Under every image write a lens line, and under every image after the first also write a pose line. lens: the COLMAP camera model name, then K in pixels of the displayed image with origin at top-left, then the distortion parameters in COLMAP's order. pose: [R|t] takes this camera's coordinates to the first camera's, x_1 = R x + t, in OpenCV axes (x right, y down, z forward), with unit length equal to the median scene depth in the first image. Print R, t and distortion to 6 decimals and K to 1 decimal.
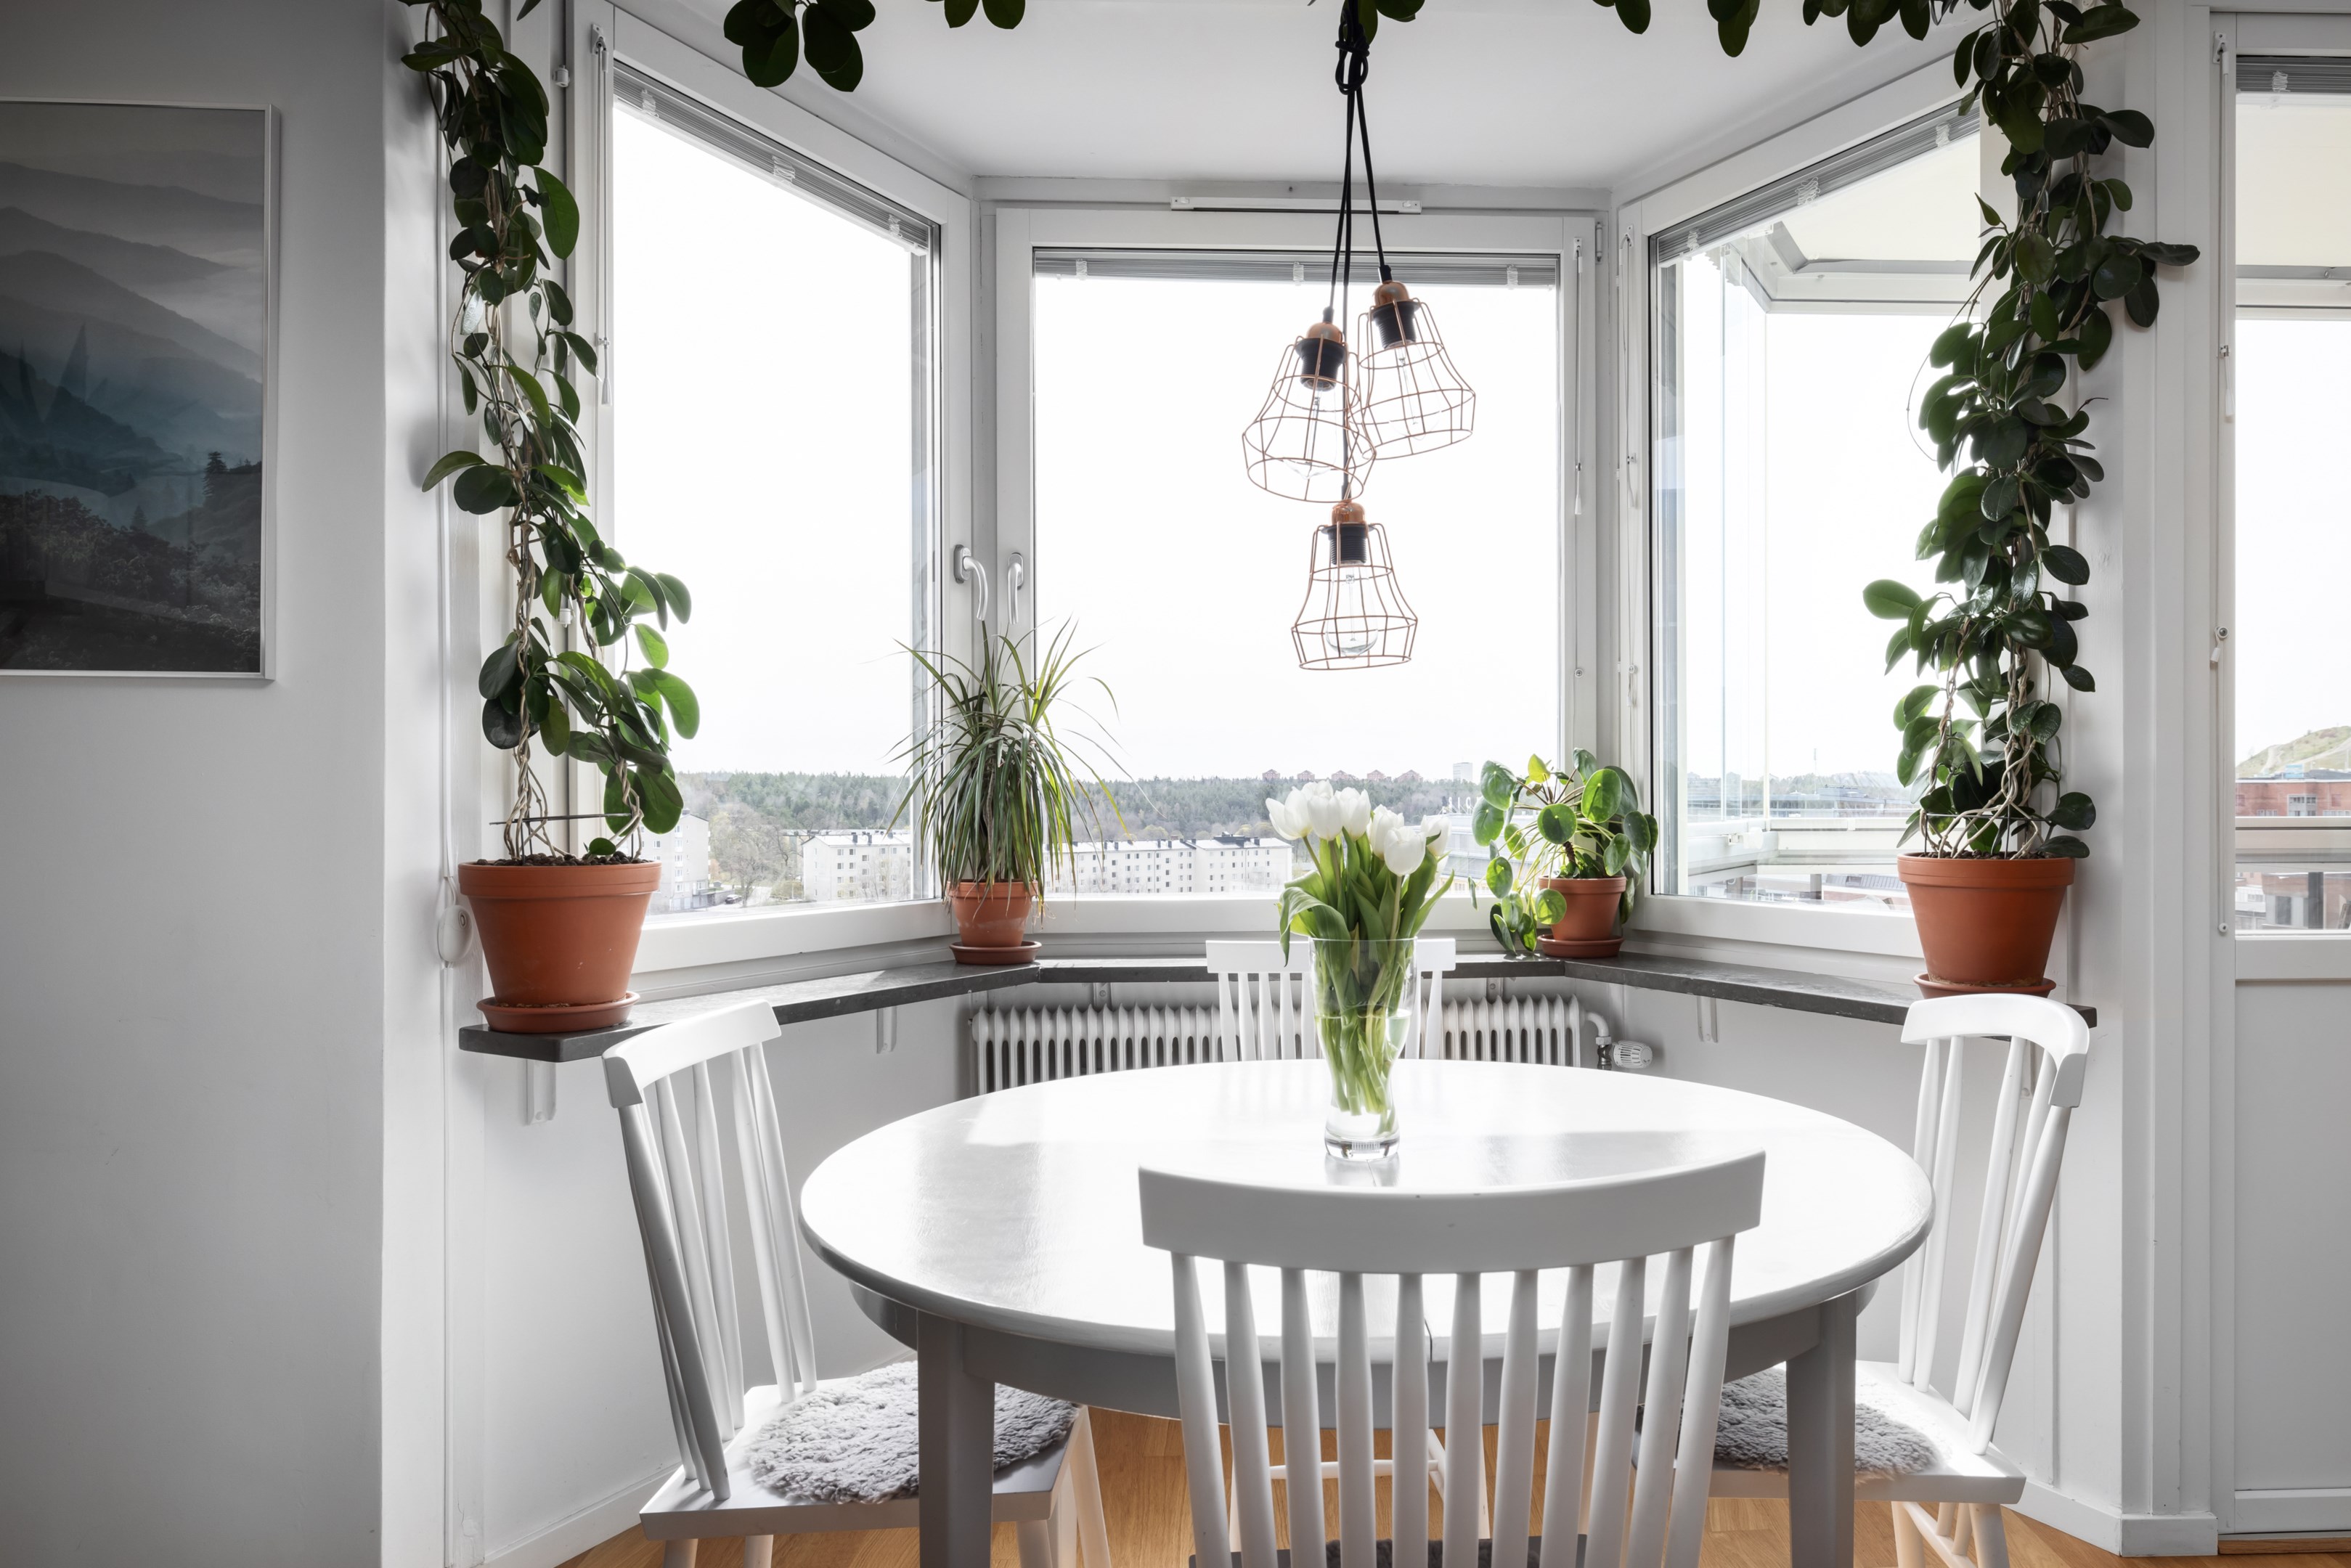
lens RADIAL K [[1529.4, 0, 1175.8], [0, 1529.4, 807.4], [0, 0, 1]] dist [-0.003566, 0.003436]
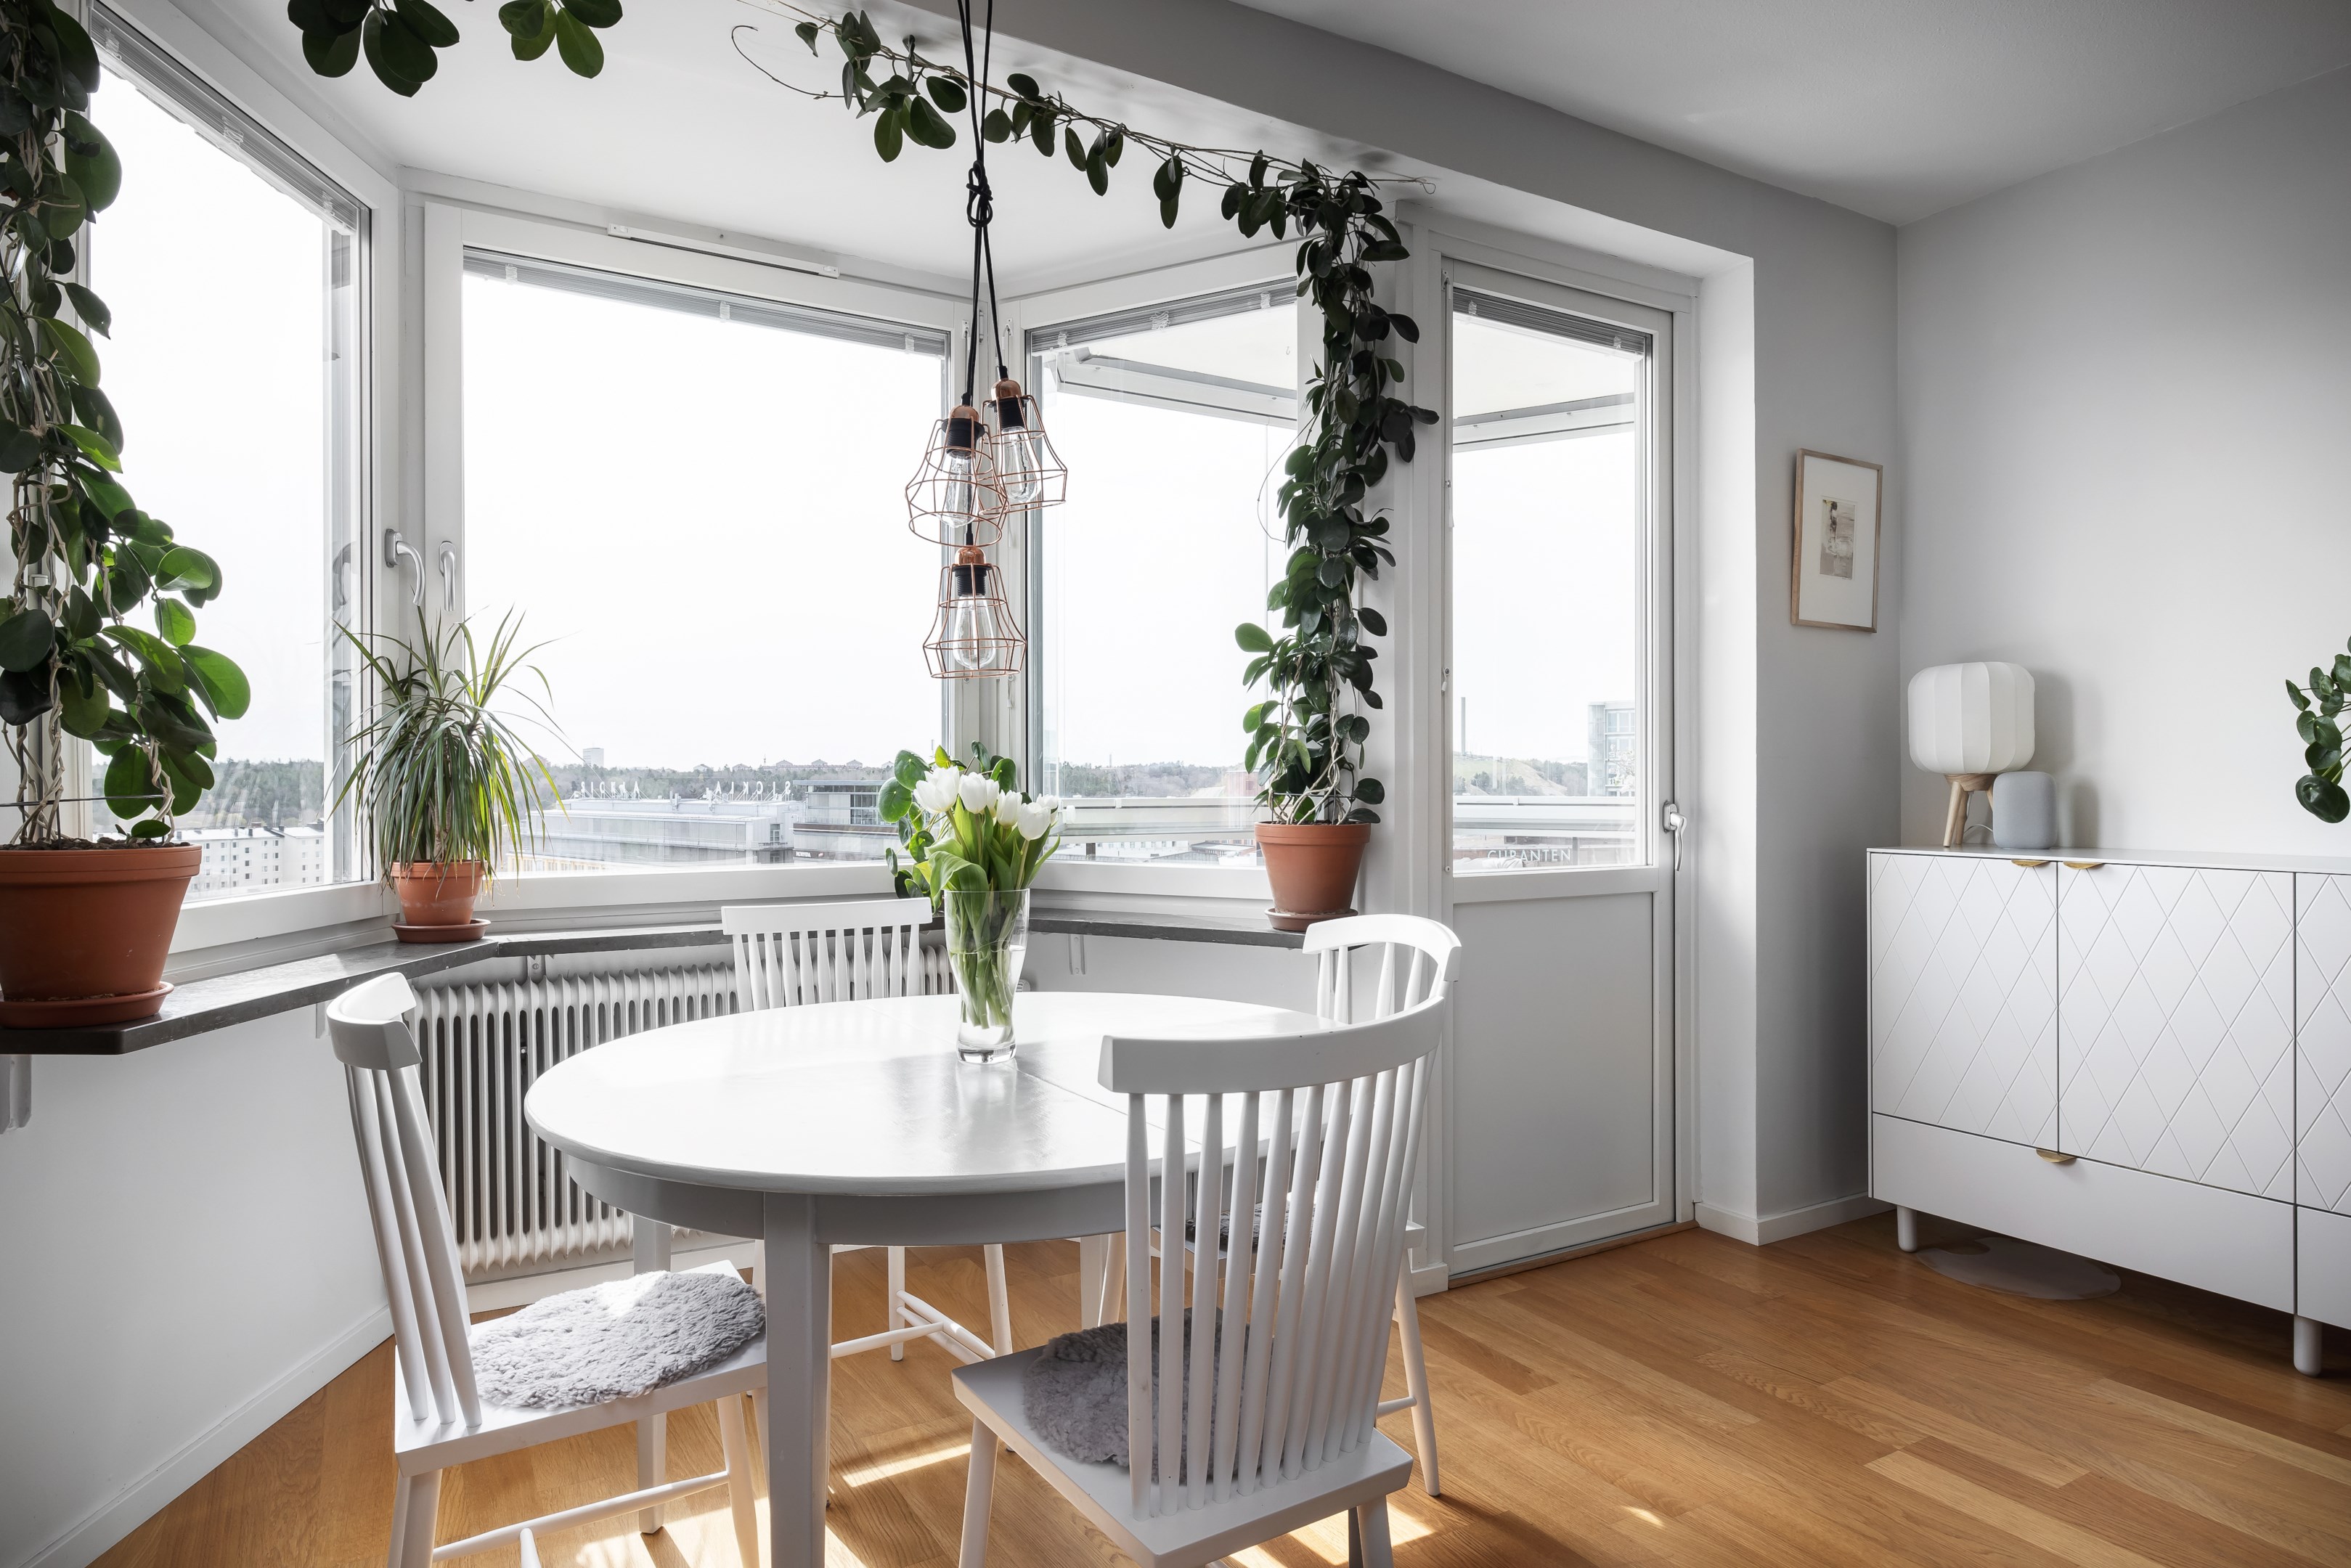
lens RADIAL K [[1342.3, 0, 1175.5], [0, 1342.3, 784.0], [0, 0, 1]] dist [0.001827, 0.001139]
pose [[0.886553, 0.001666, 0.462623, -0.158055], [0.000780, 0.999987, -0.005094, 0.001910], [-0.462626, 0.004877, 0.886540, -0.039998]]
